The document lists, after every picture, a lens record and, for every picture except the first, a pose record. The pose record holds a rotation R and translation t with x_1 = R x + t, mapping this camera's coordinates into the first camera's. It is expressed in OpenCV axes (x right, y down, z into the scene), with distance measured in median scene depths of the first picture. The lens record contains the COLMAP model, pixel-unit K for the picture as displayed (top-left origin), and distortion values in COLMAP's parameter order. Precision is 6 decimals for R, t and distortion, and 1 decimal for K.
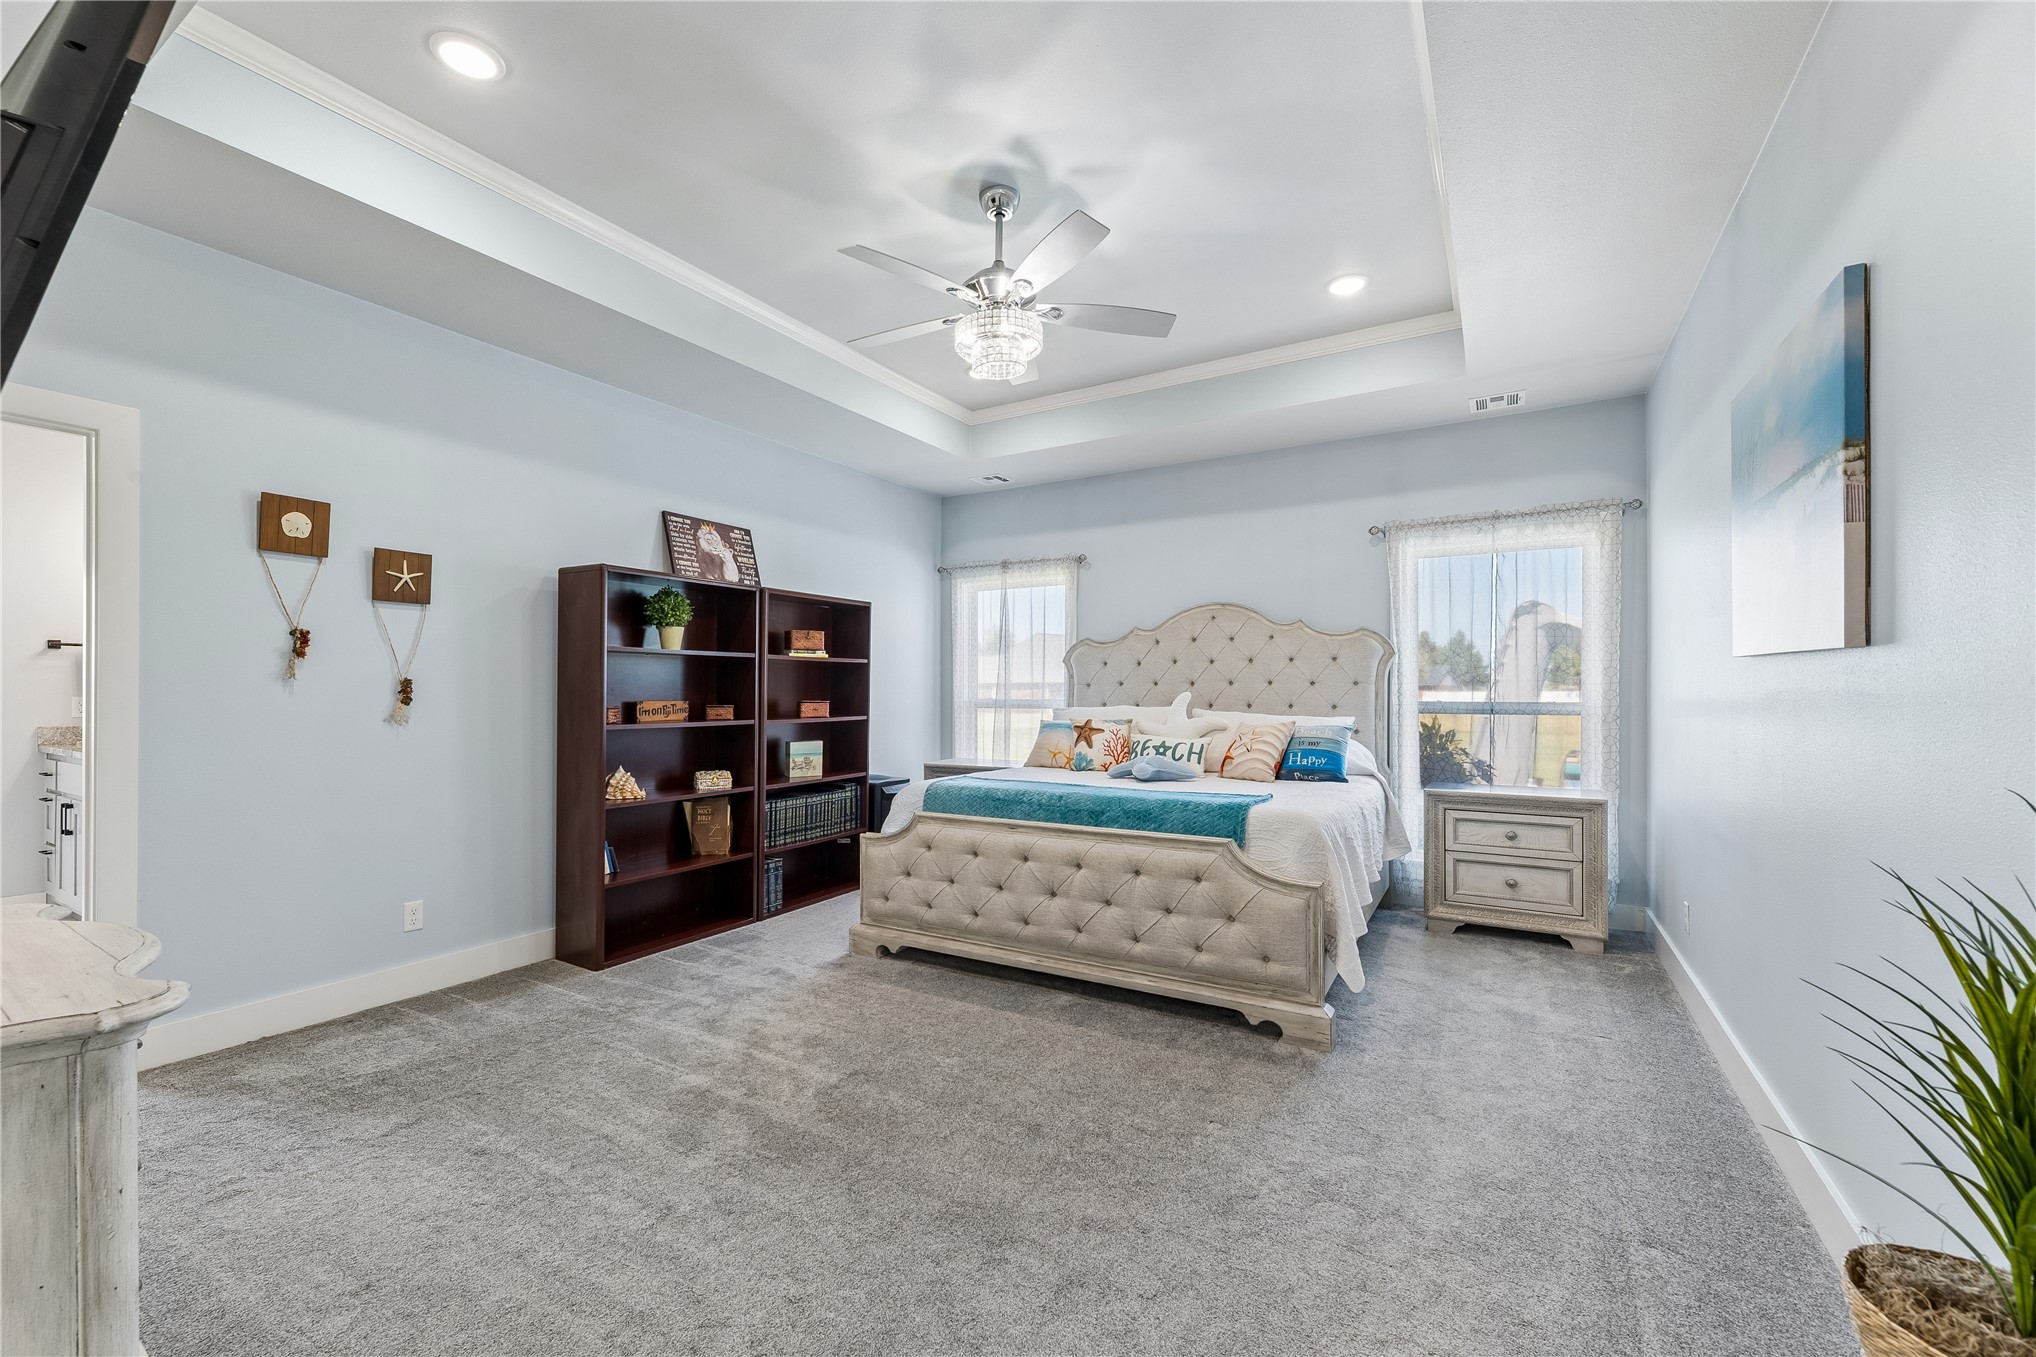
lens RADIAL K [[837.1, 0, 1001.9], [0, 837.1, 687.9], [0, 0, 1]] dist [0.000412, -0.000174]
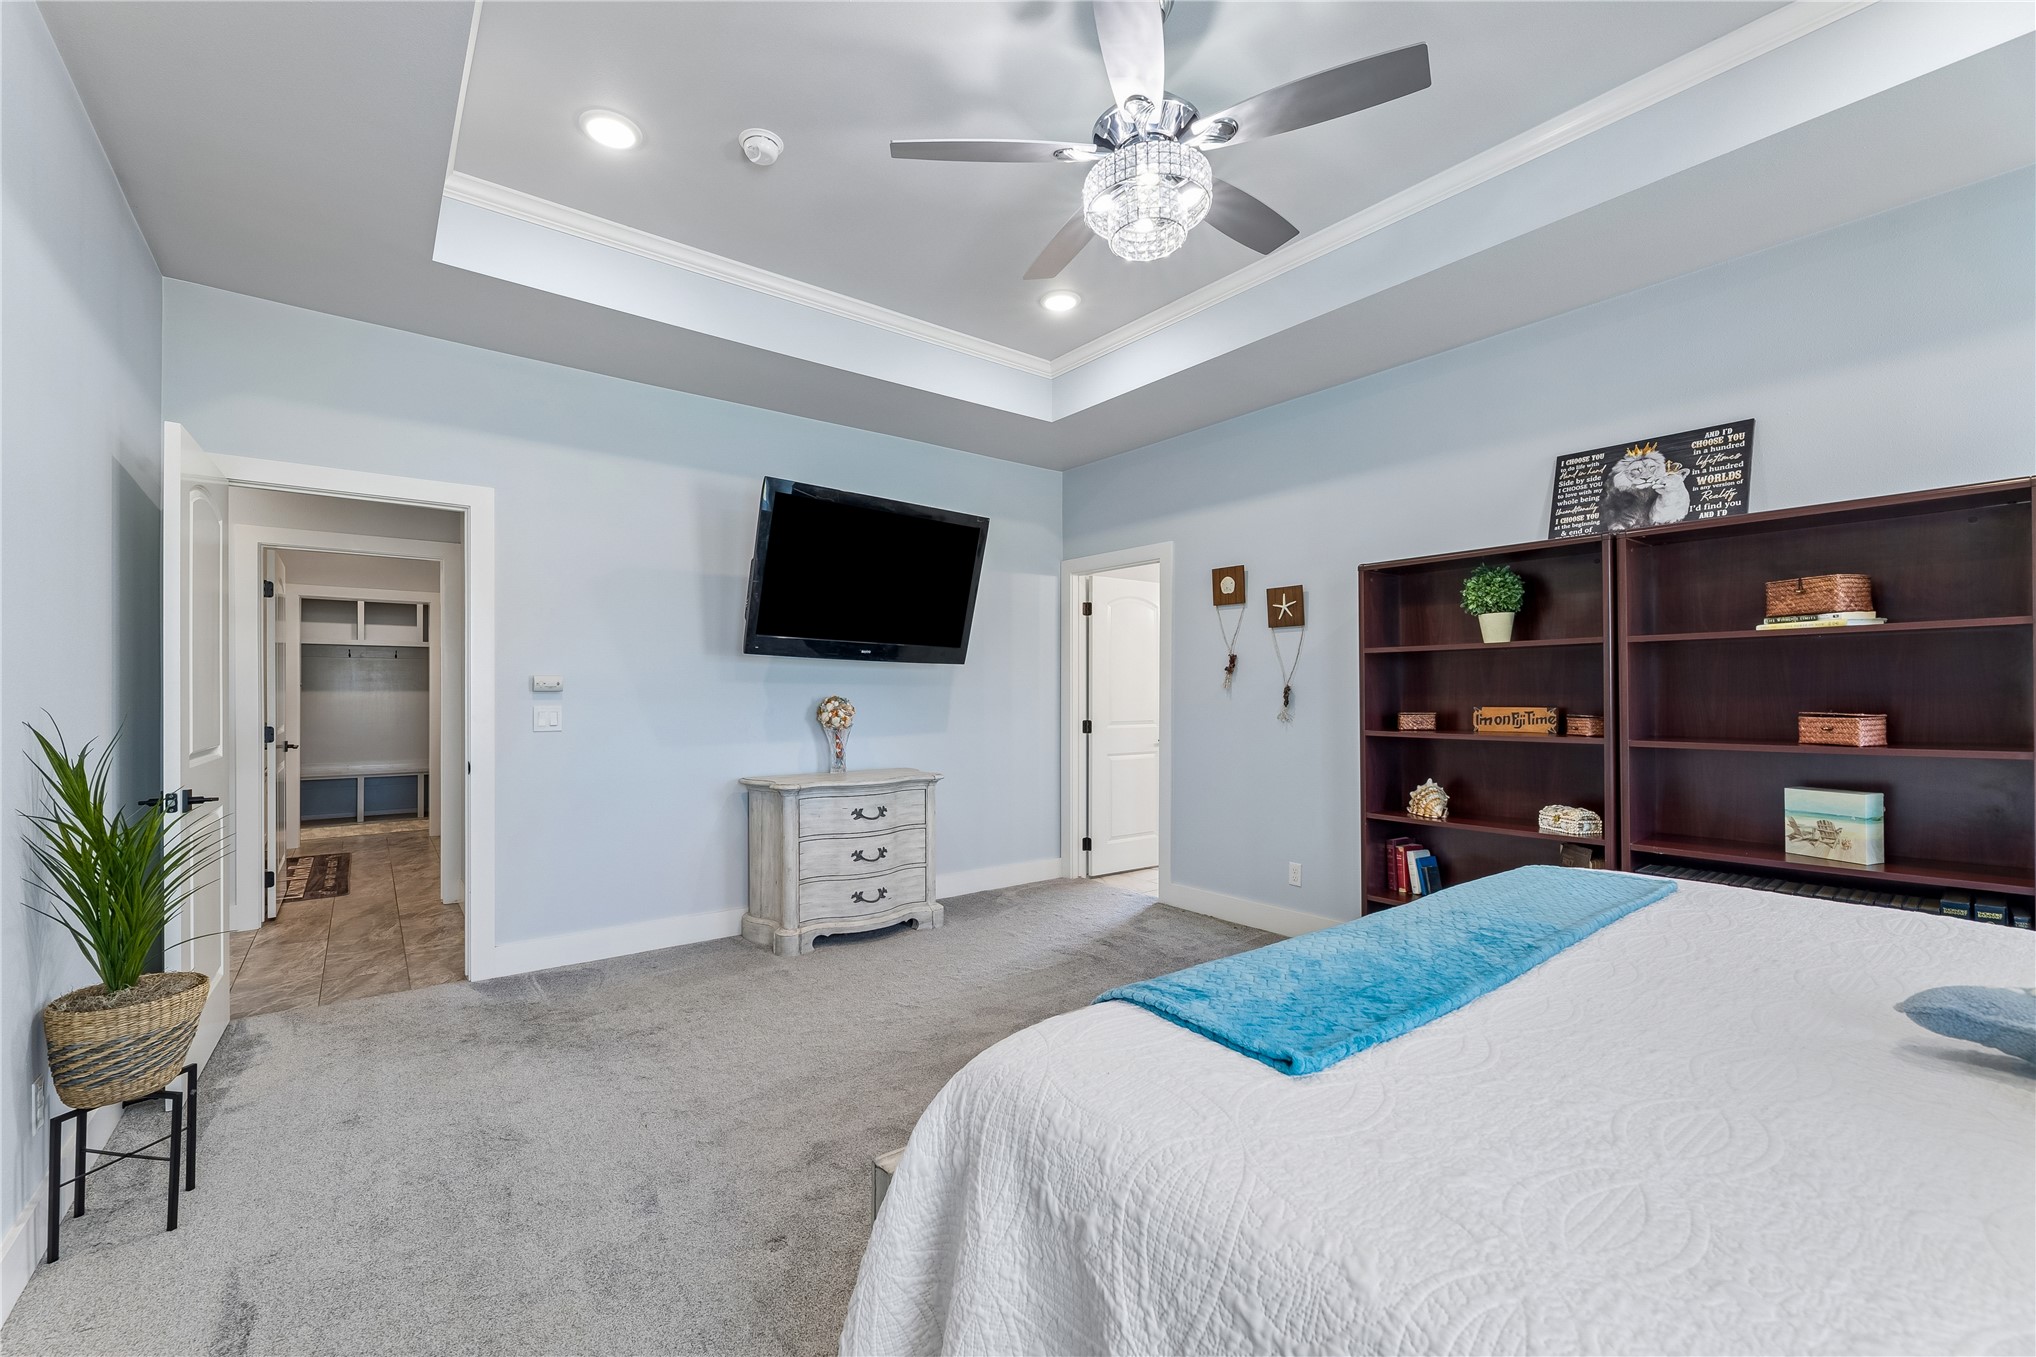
lens RADIAL K [[837.1, 0, 1006.1], [0, 837.1, 691.7], [0, 0, 1]] dist [0.000412, -0.000174]
pose [[-0.359325, -0.005978, -0.933193, 0.480804], [0.006206, 0.999942, -0.008795, 0.004810], [0.933192, -0.008952, -0.359267, 0.798780]]
